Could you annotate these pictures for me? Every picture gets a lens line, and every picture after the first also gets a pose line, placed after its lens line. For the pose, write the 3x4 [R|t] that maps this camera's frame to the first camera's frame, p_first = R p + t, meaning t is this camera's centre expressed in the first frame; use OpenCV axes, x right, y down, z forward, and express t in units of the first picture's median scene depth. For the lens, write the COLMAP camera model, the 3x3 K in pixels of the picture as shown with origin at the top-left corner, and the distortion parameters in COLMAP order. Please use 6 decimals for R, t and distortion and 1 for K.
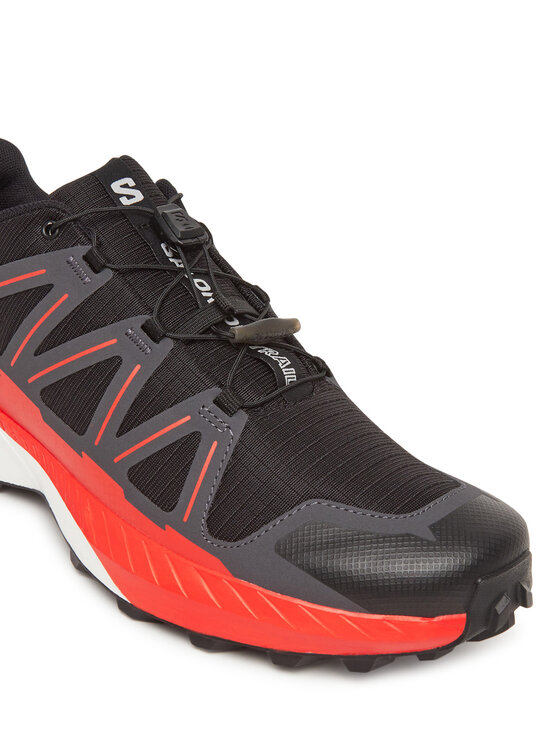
lens RADIAL K [[1734.5, 0, 280.0], [0, 1734.5, 373.0], [0, 0, 1]] dist [-0.052779, -0.053713]
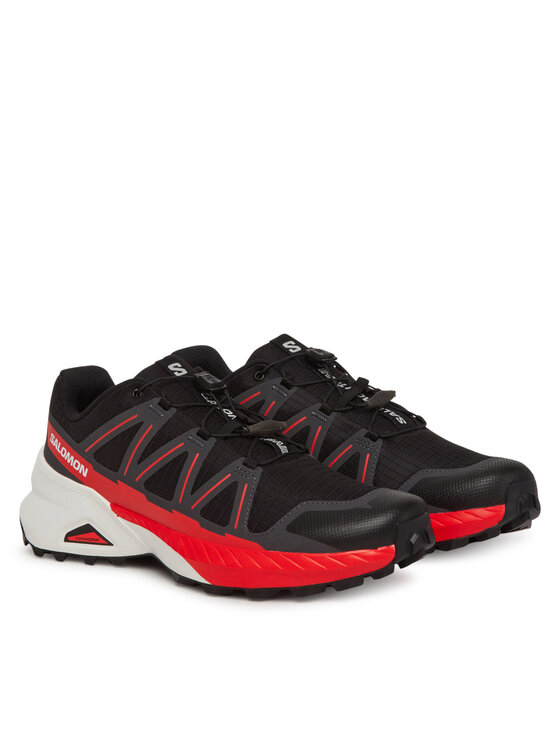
lens RADIAL K [[1674.5, 0, 280.0], [0, 1674.5, 373.0], [0, 0, 1]] dist [-0.041302, -0.093372]
pose [[0.989555, -0.144133, 0.002694, 0.008647], [0.141717, 0.969203, -0.201402, 0.270237], [0.026418, 0.199680, 0.979505, -0.684170]]
